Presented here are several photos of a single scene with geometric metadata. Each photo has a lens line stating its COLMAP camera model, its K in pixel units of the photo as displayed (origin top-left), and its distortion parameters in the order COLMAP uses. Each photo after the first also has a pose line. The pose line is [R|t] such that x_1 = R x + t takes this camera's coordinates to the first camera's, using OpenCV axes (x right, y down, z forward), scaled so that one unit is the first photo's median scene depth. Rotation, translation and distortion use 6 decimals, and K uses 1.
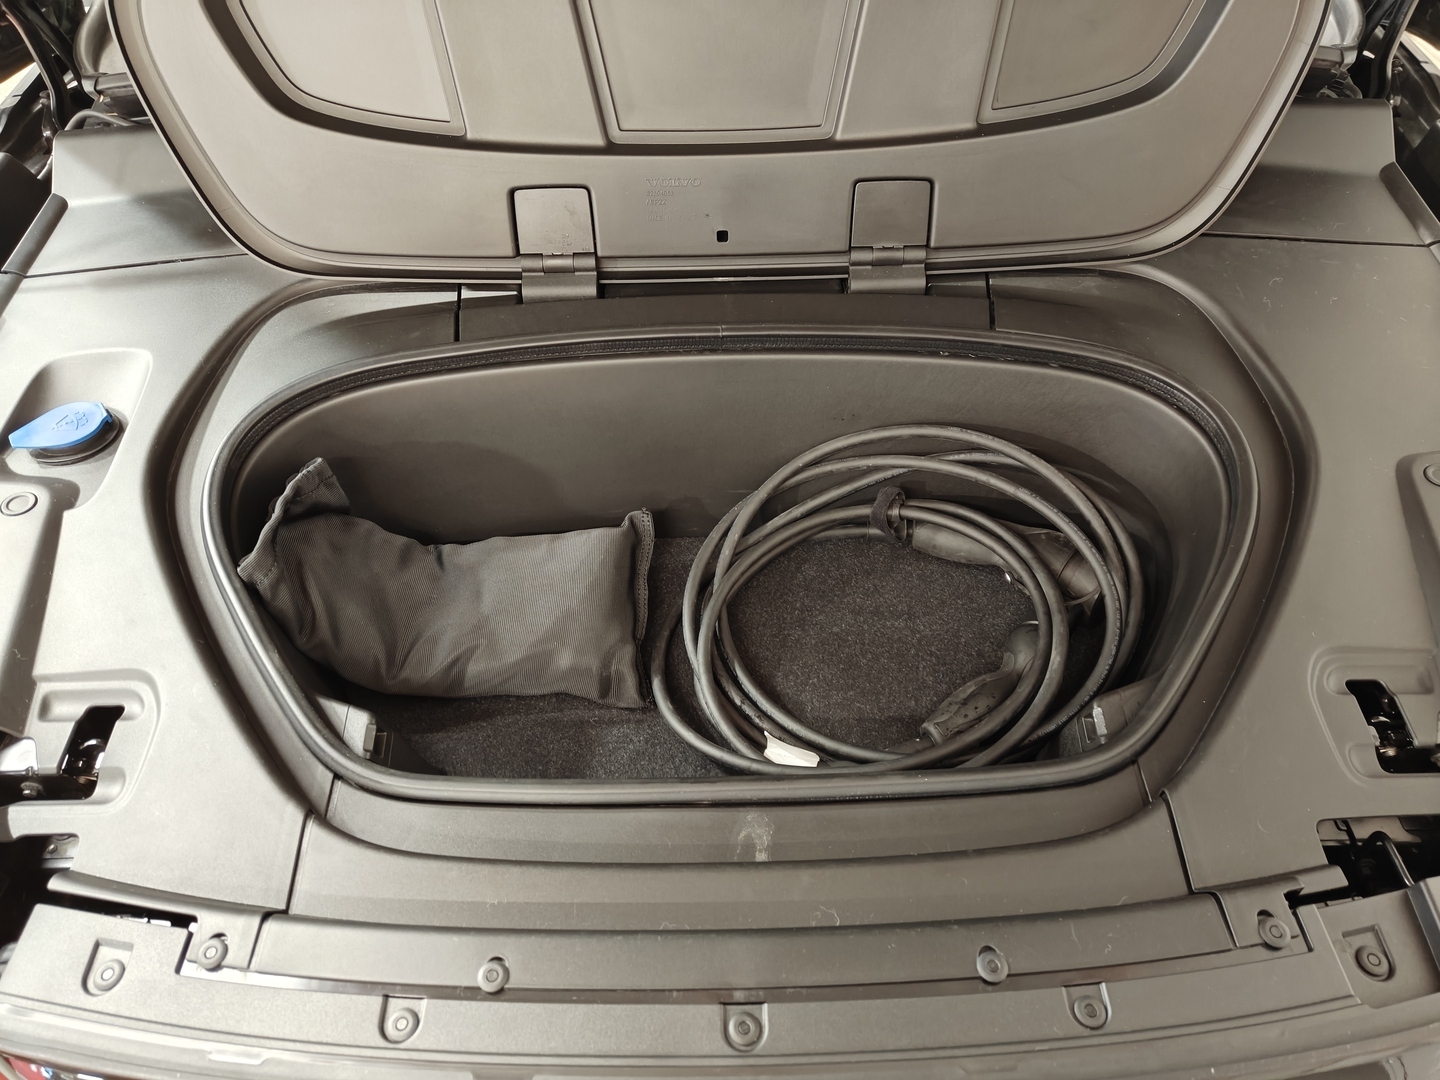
lens RADIAL K [[1010.9, 0, 723.1], [0, 1010.9, 543.0], [0, 0, 1]] dist [0.026092, -0.024983]
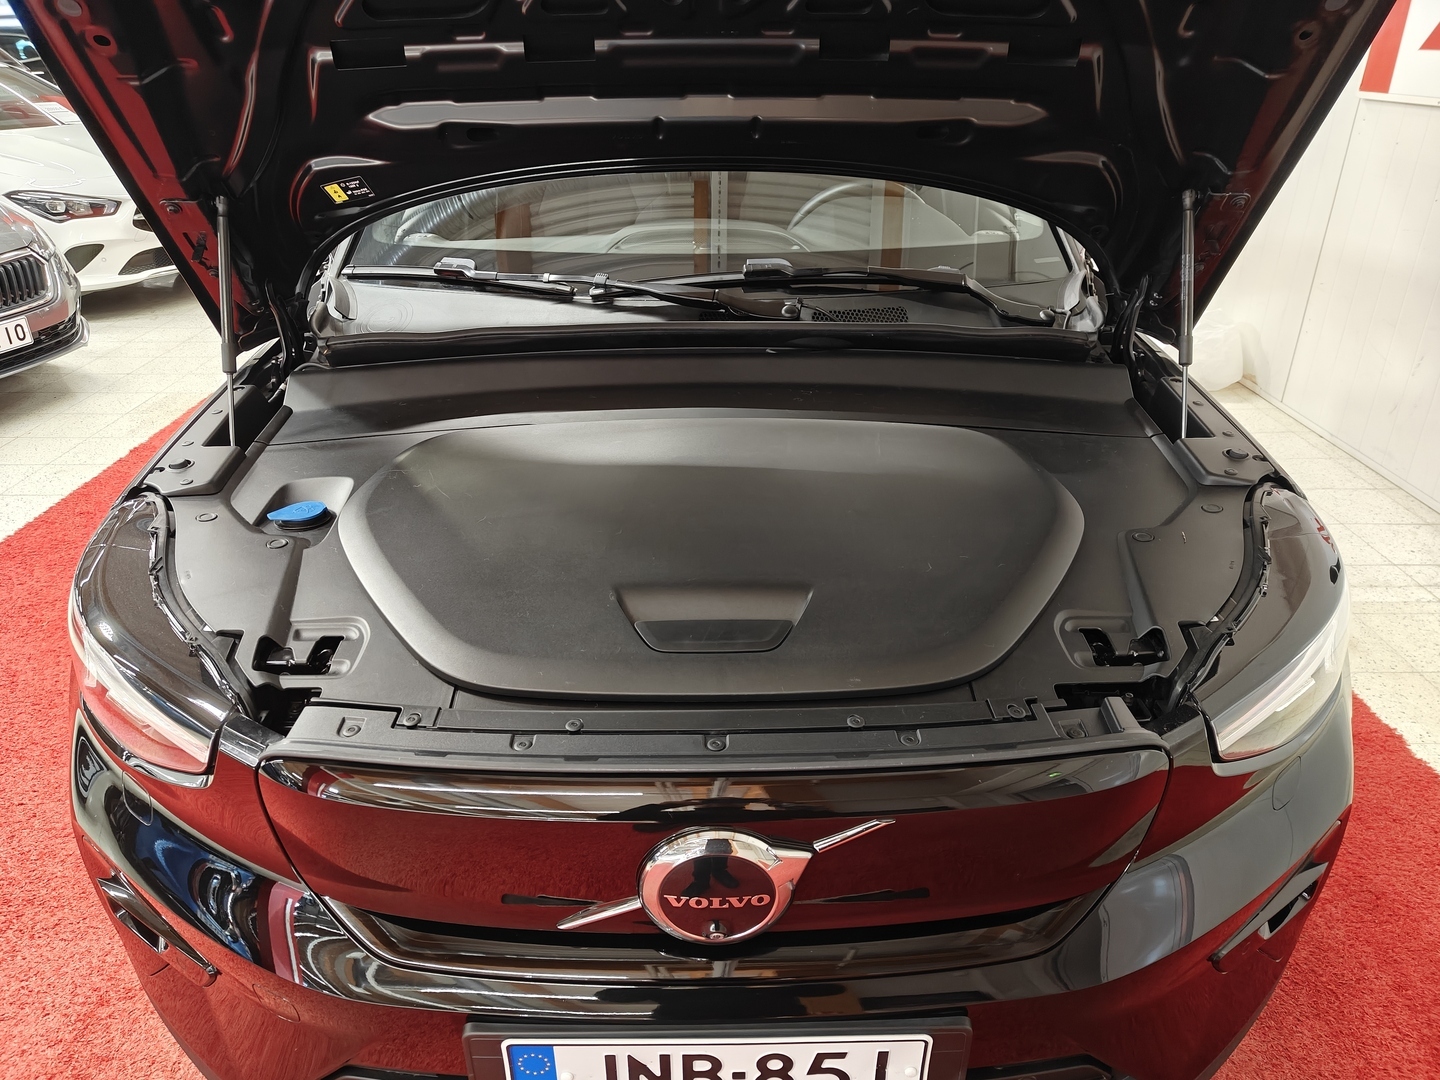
lens RADIAL K [[1010.9, 0, 723.1], [0, 1010.9, 543.0], [0, 0, 1]] dist [0.026092, -0.024983]
pose [[0.999942, 0.007140, 0.008056, 0.012954], [-0.003974, 0.940347, -0.340193, 0.581271], [-0.010005, 0.340142, 0.940321, -0.612996]]
